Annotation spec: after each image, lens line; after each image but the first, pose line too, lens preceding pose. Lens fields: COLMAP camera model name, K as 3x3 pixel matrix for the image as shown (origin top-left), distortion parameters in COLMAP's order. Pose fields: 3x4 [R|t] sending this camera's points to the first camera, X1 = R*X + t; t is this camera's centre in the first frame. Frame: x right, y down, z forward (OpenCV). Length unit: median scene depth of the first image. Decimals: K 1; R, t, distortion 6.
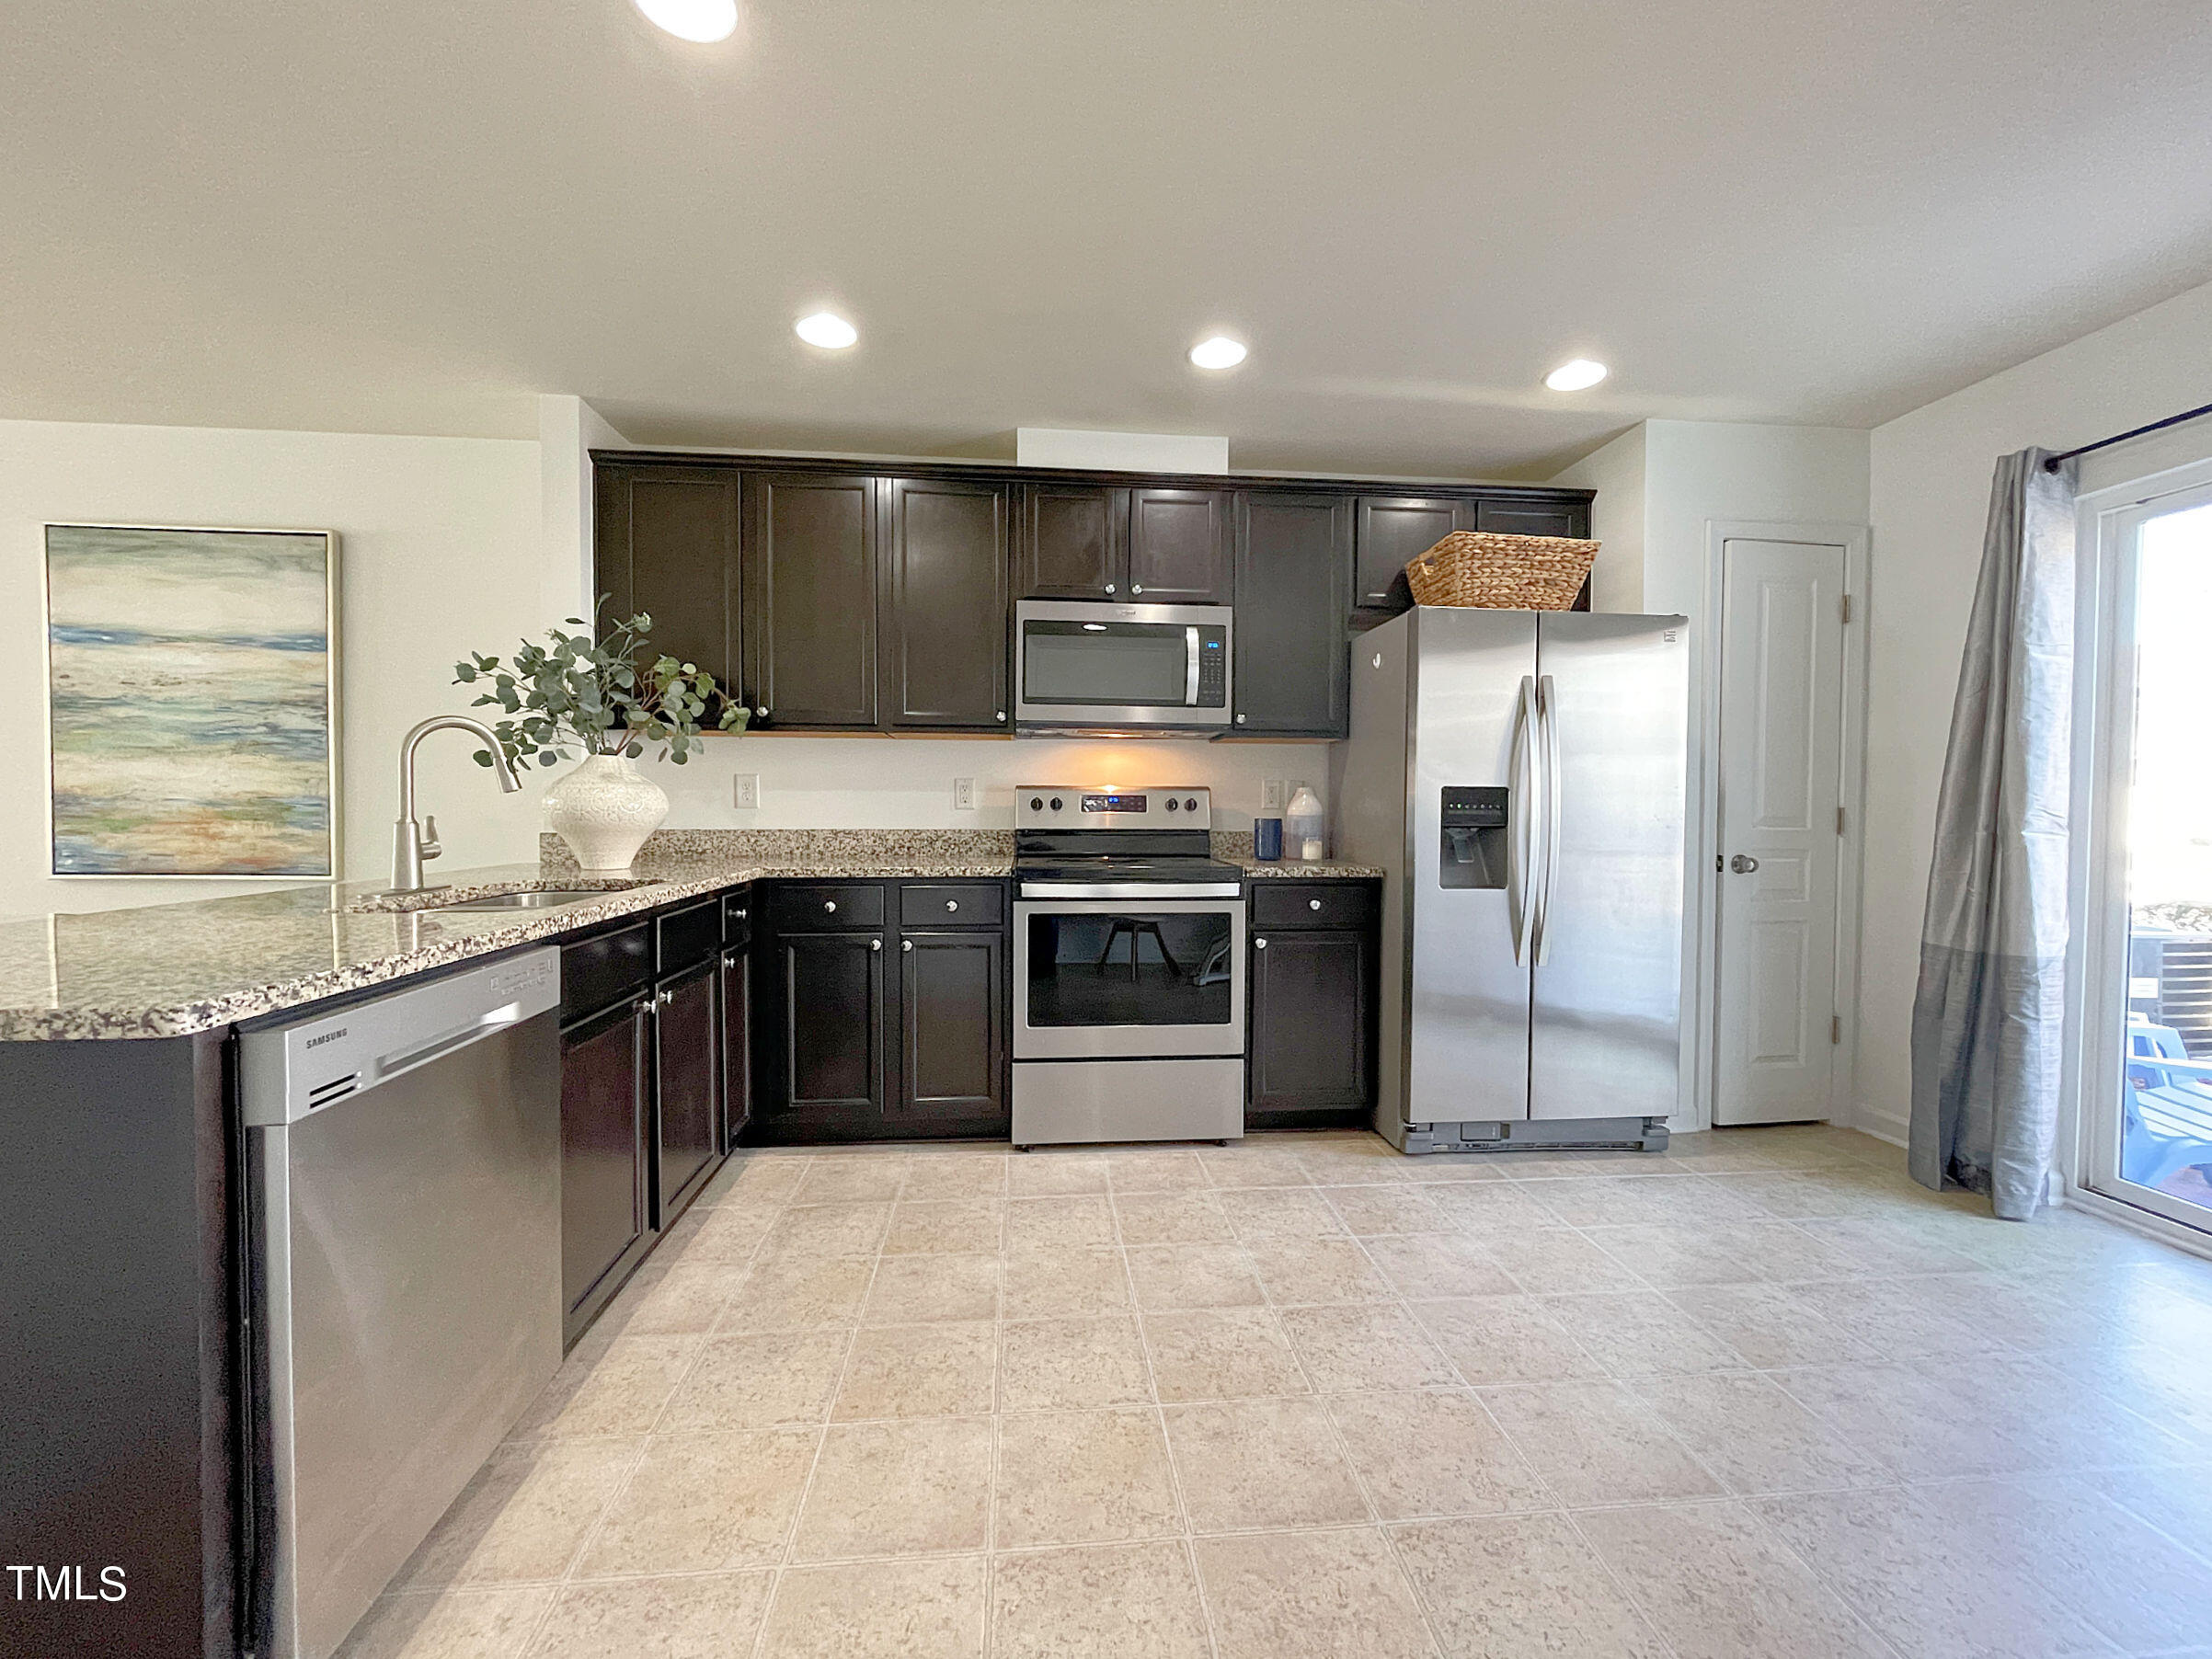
lens RADIAL K [[890.0, 0, 1104.7], [0, 890.0, 825.7], [0, 0, 1]] dist [-0.003354, -0.000274]
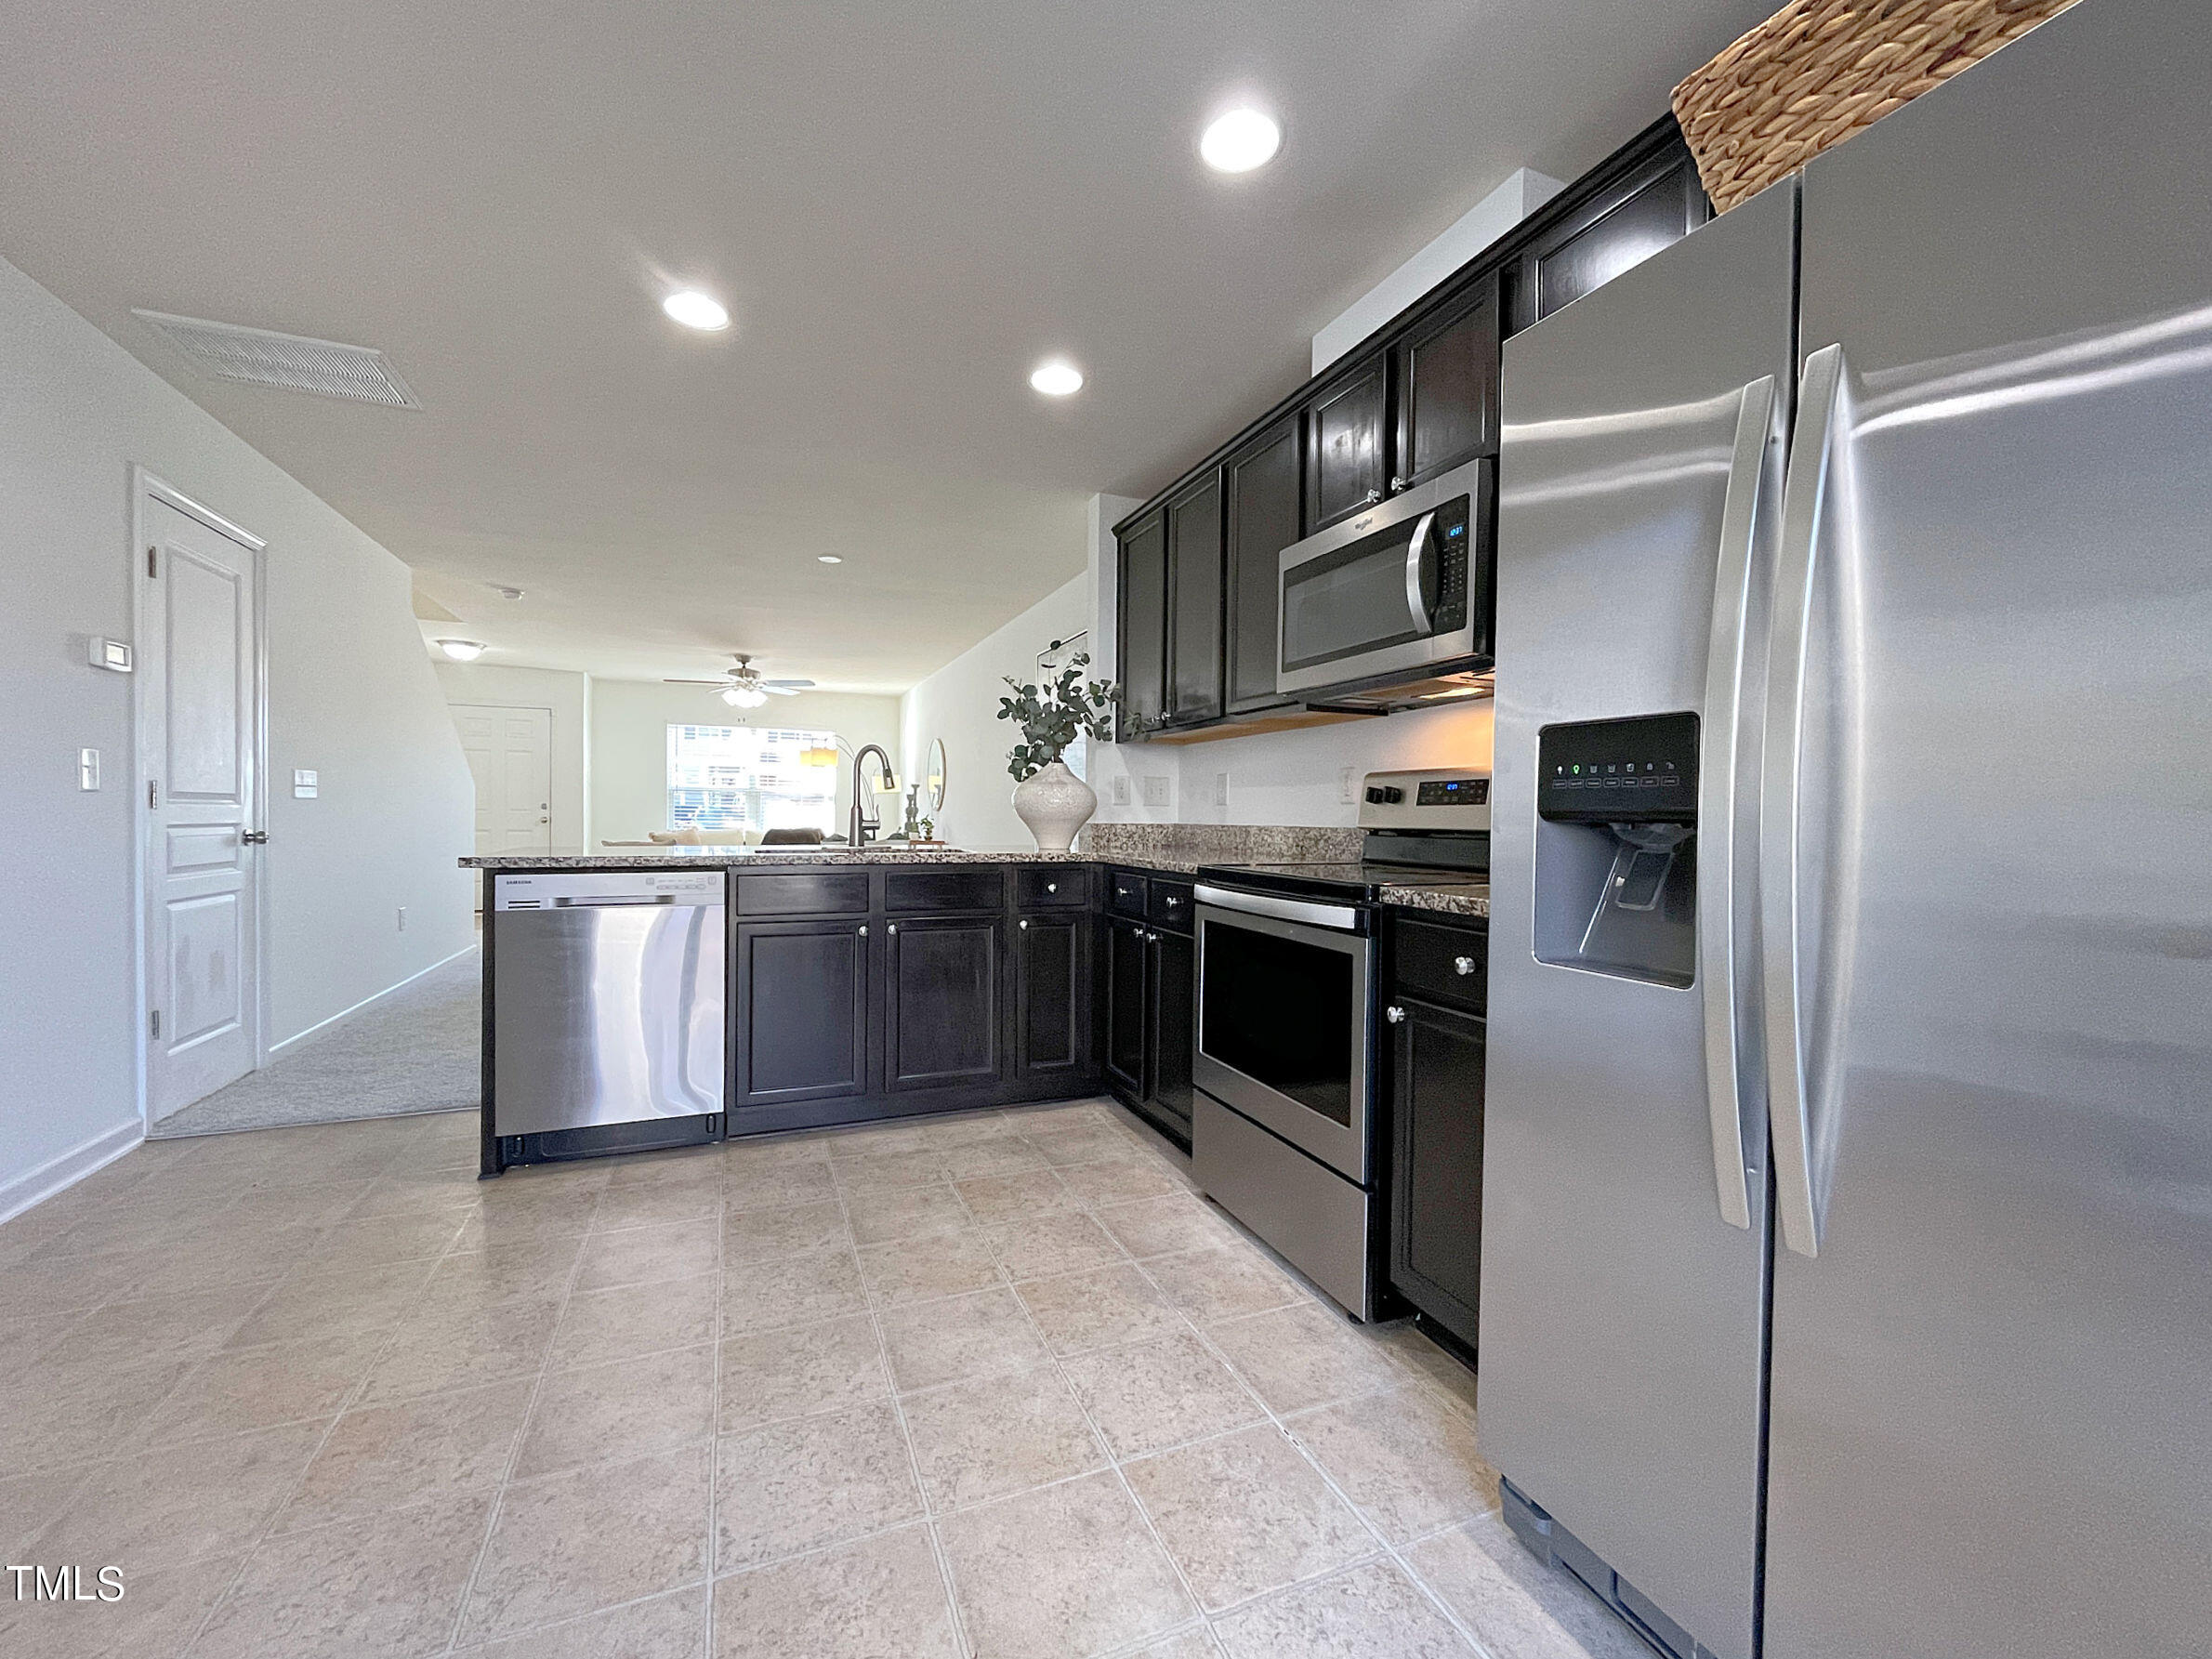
lens RADIAL K [[906.4, 0, 1106.0], [0, 906.4, 829.5], [0, 0, 1]] dist [0.001653, 0.000320]
pose [[0.294393, 0.014071, -0.955581, 0.639402], [-0.031203, 0.999500, 0.005105, 0.009188], [0.955175, 0.028314, 0.294685, 0.574549]]
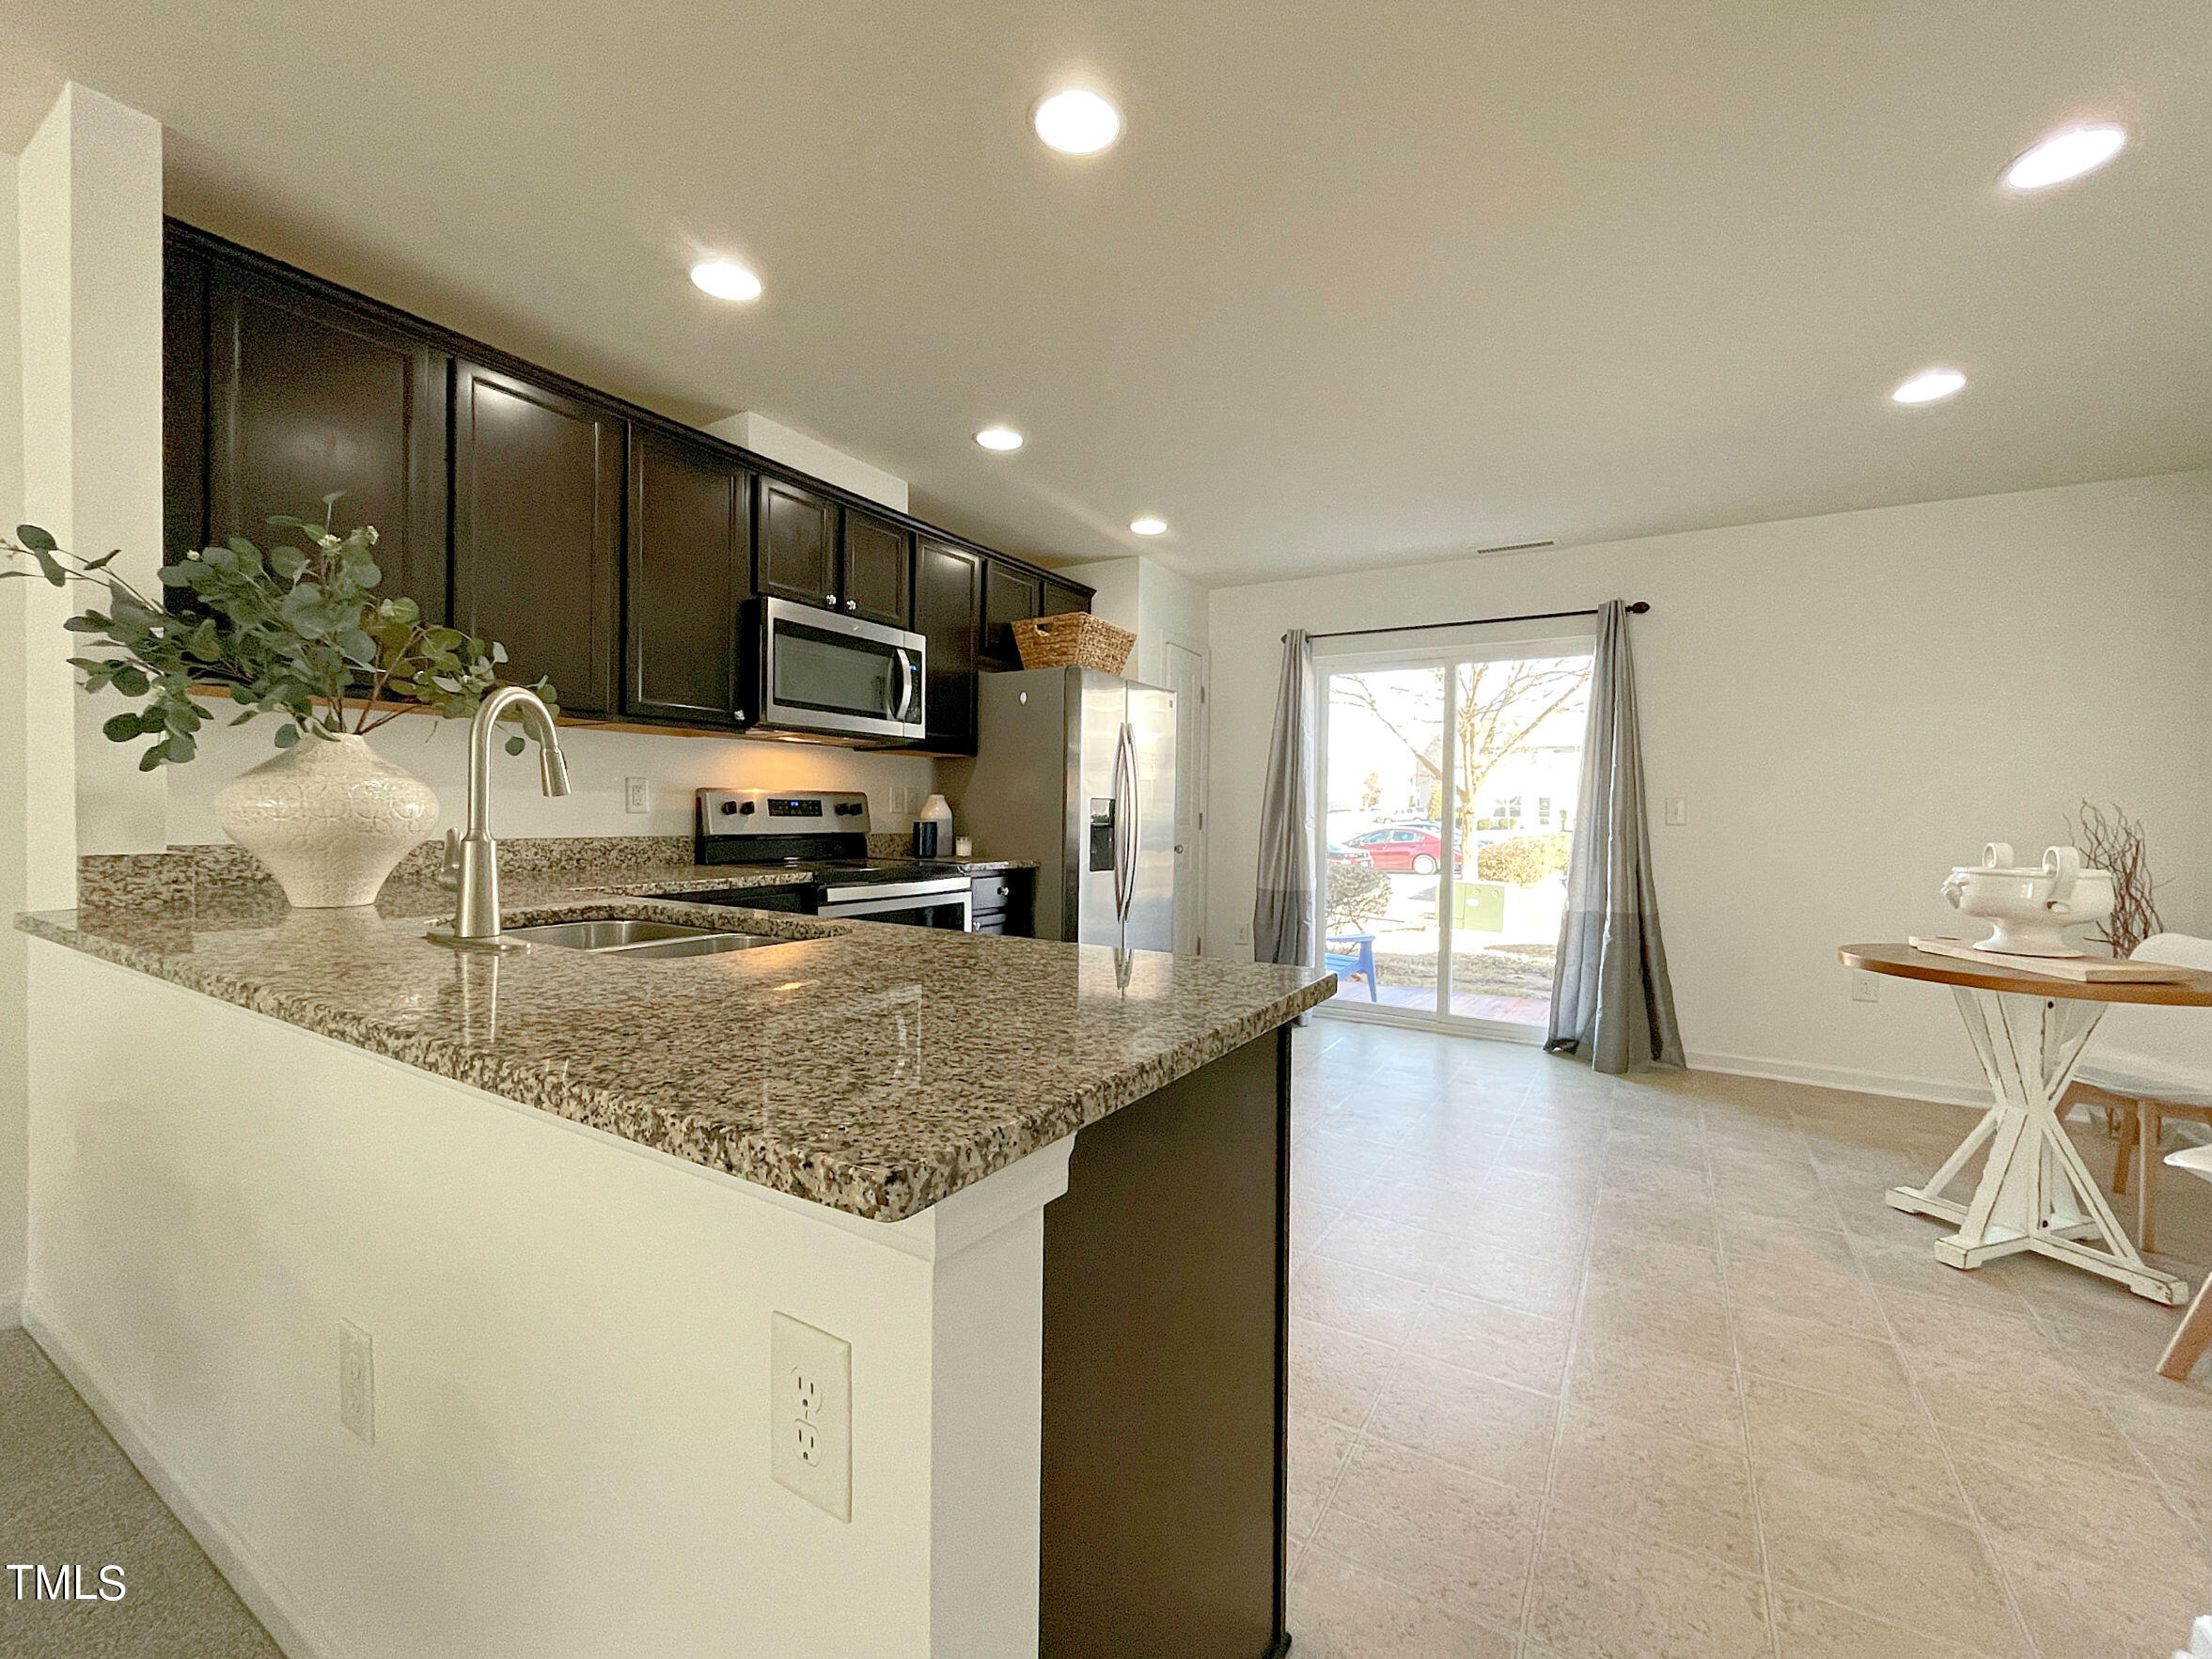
lens RADIAL K [[906.4, 0, 1106.0], [0, 906.4, 829.5], [0, 0, 1]] dist [0.001653, 0.000320]
pose [[0.599020, -0.012331, 0.800639, -0.636930], [0.008362, 0.999923, 0.009144, -0.007269], [-0.800691, 0.001217, 0.599077, 0.117116]]
